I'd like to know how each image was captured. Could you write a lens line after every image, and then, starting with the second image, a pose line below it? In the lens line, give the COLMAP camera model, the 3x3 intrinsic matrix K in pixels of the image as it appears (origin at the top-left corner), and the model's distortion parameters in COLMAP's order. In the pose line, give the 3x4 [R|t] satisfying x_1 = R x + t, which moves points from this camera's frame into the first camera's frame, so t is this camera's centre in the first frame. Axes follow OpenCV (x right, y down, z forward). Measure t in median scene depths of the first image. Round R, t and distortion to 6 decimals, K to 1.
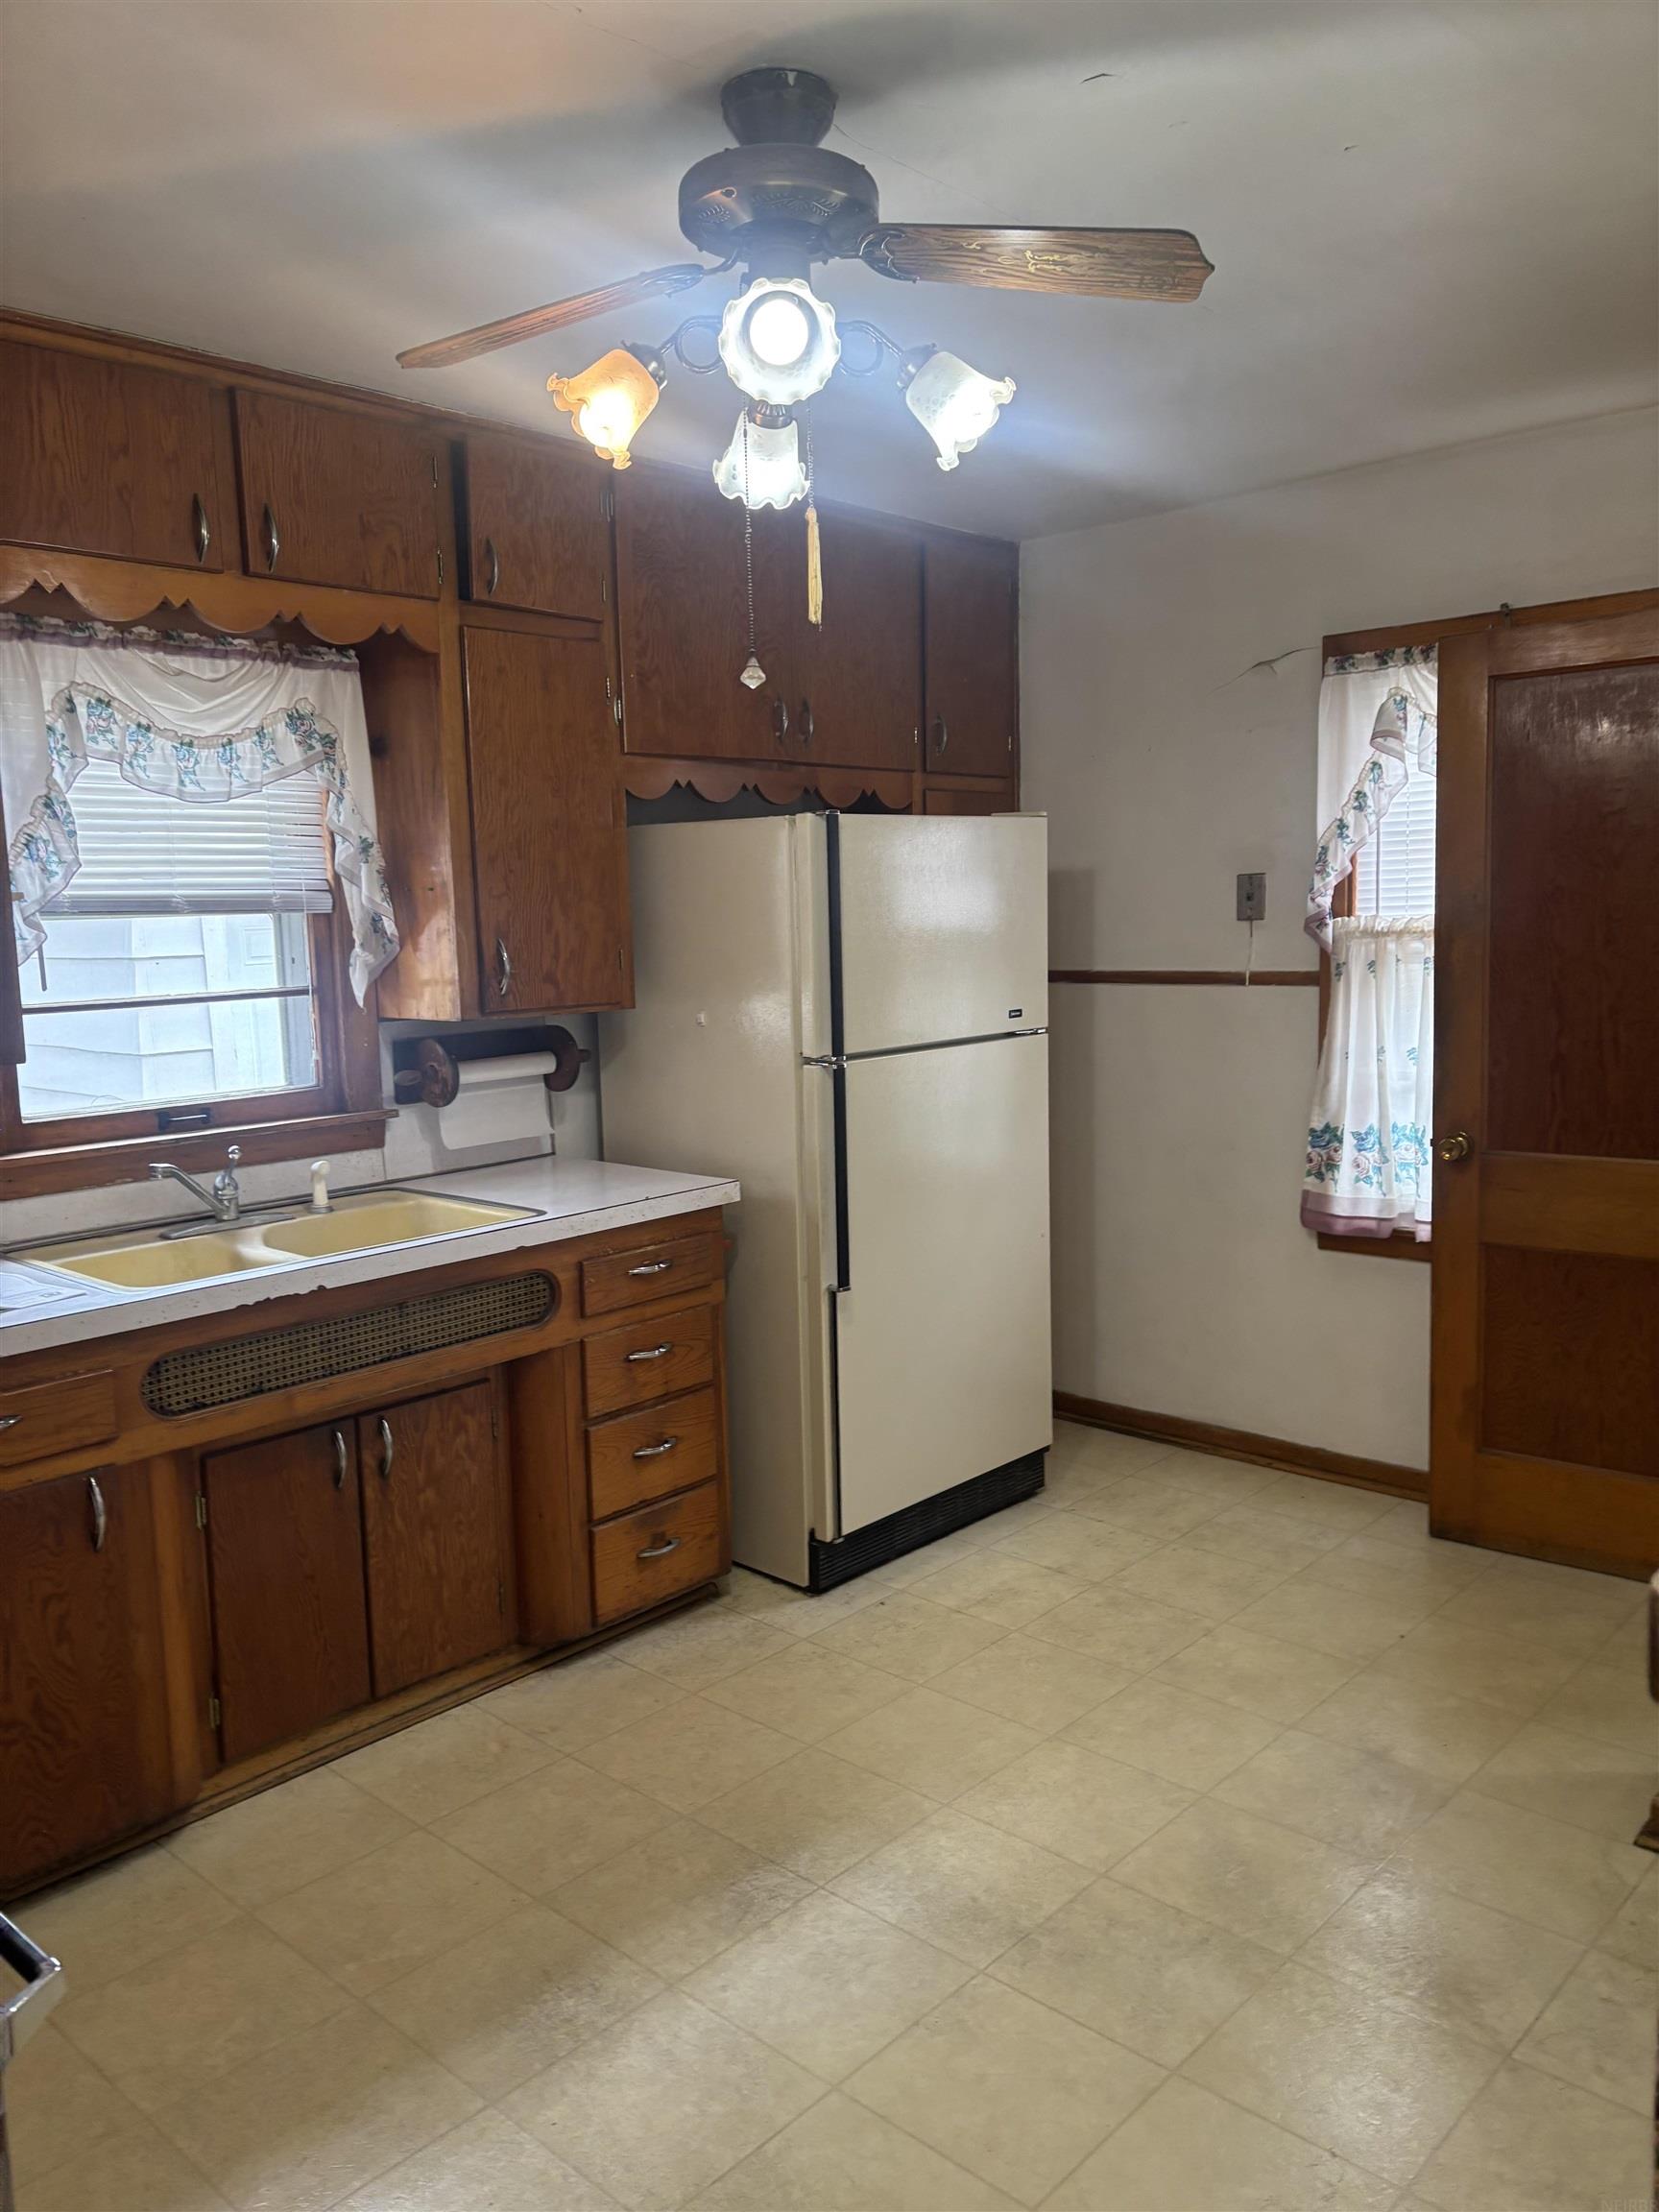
lens RADIAL K [[1686.5, 0, 819.5], [0, 1686.5, 1125.7], [0, 0, 1]] dist [0.012690, 0.038645]
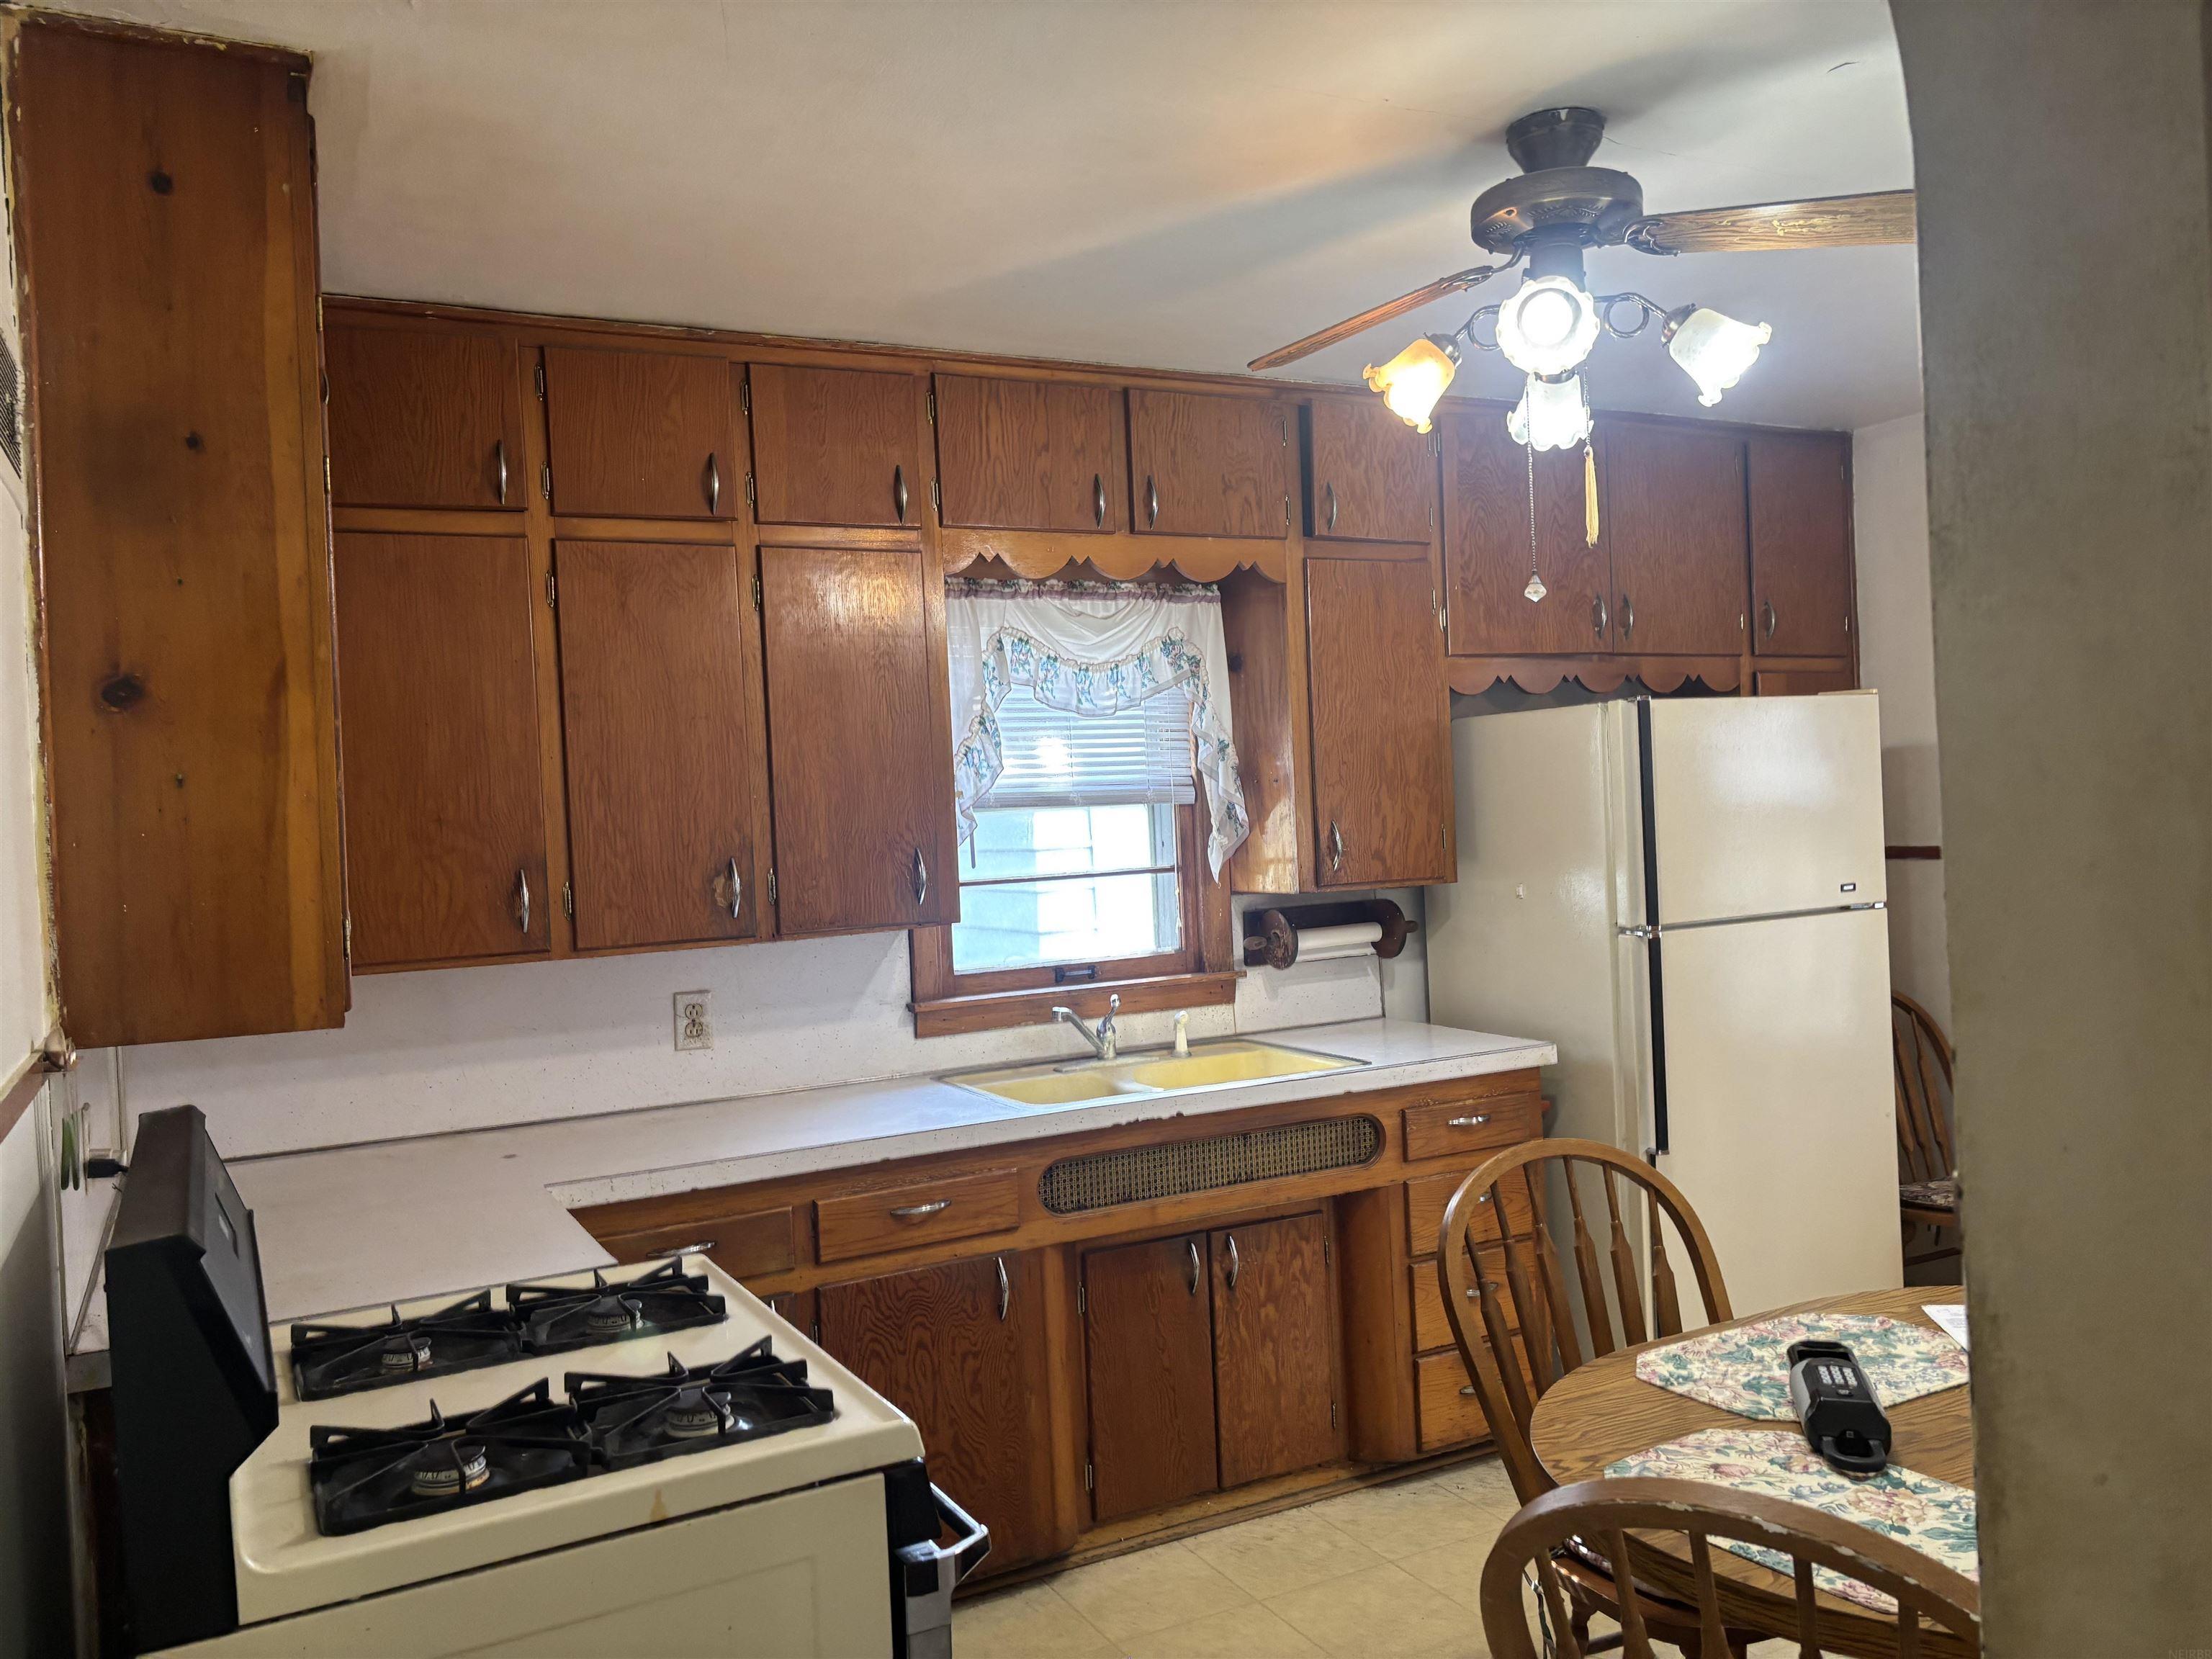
lens RADIAL K [[1687.5, 0, 1100.4], [0, 1687.5, 852.9], [0, 0, 1]] dist [0.108692, -0.102389]
pose [[0.942064, -0.011753, -0.335227, 0.049433], [-0.020981, 0.995364, -0.093858, 0.023267], [0.334776, 0.095454, 0.937450, -0.139683]]
